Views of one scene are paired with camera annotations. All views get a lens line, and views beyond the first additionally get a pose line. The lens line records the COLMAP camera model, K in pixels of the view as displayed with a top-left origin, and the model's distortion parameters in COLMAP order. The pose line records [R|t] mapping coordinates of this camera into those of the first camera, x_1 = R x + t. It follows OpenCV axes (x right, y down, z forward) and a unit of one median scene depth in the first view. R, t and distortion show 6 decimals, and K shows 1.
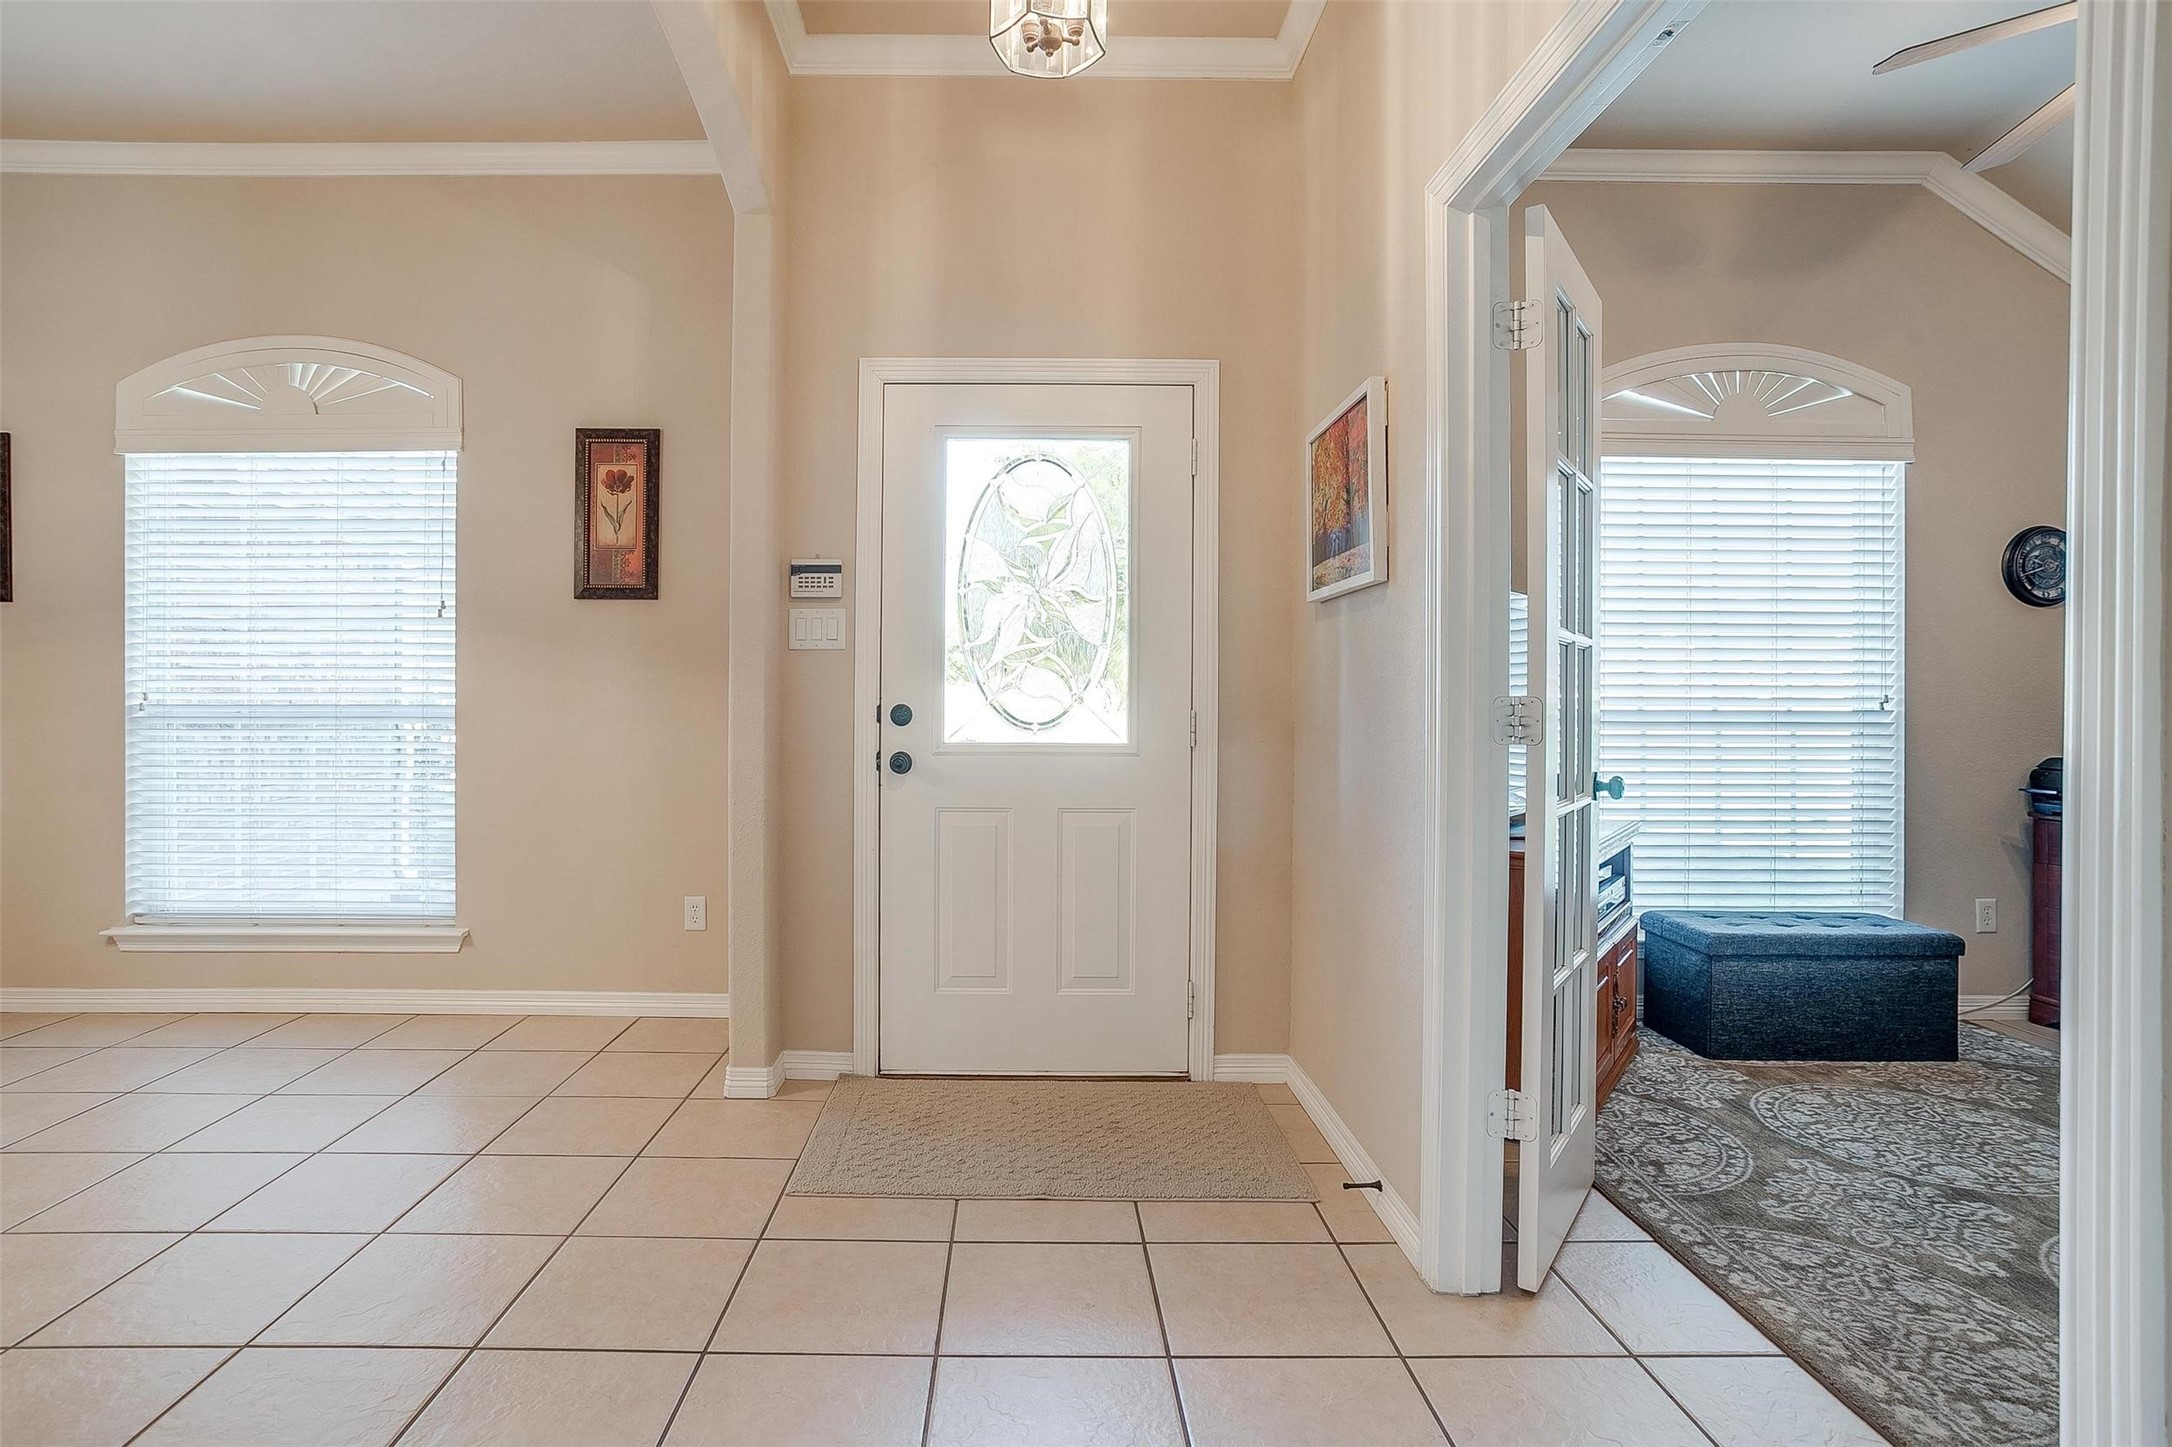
lens RADIAL K [[1005.9, 0, 1086.0], [0, 1005.9, 723.5], [0, 0, 1]] dist [-0.040576, 0.019098]
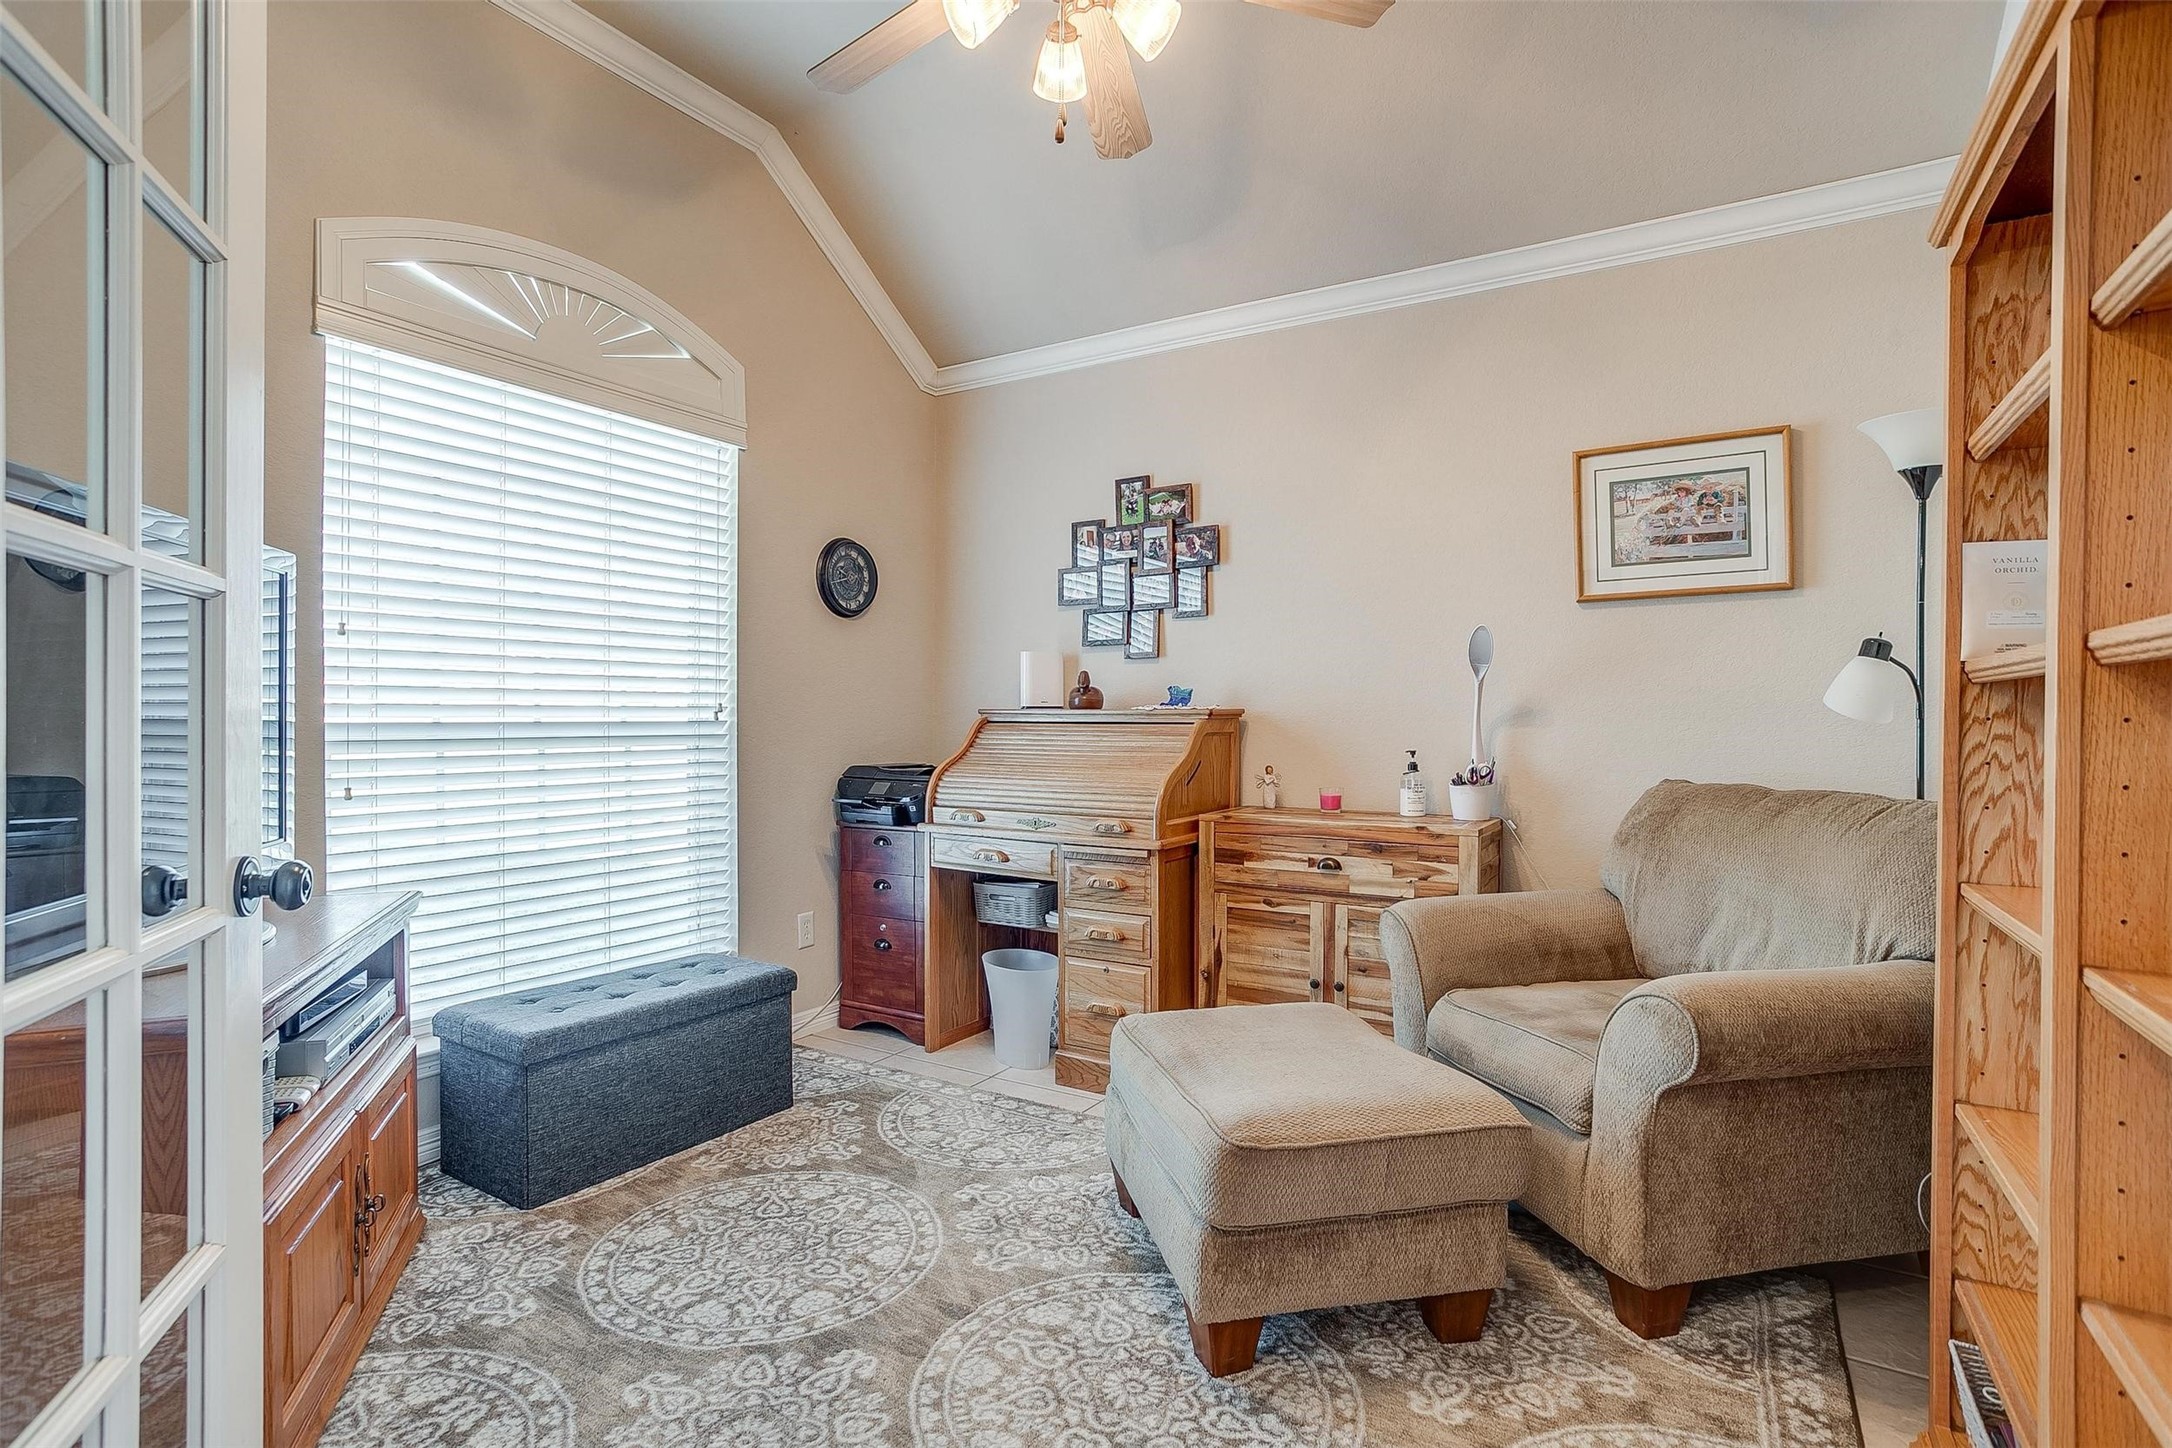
lens RADIAL K [[1073.7, 0, 1089.1], [0, 1073.7, 684.2], [0, 0, 1]] dist [-0.051233, 0.033286]
pose [[0.520057, 0.022305, 0.853840, 0.184029], [0.018082, 0.999147, -0.037115, -0.005153], [-0.853940, 0.034741, 0.519210, 0.247361]]
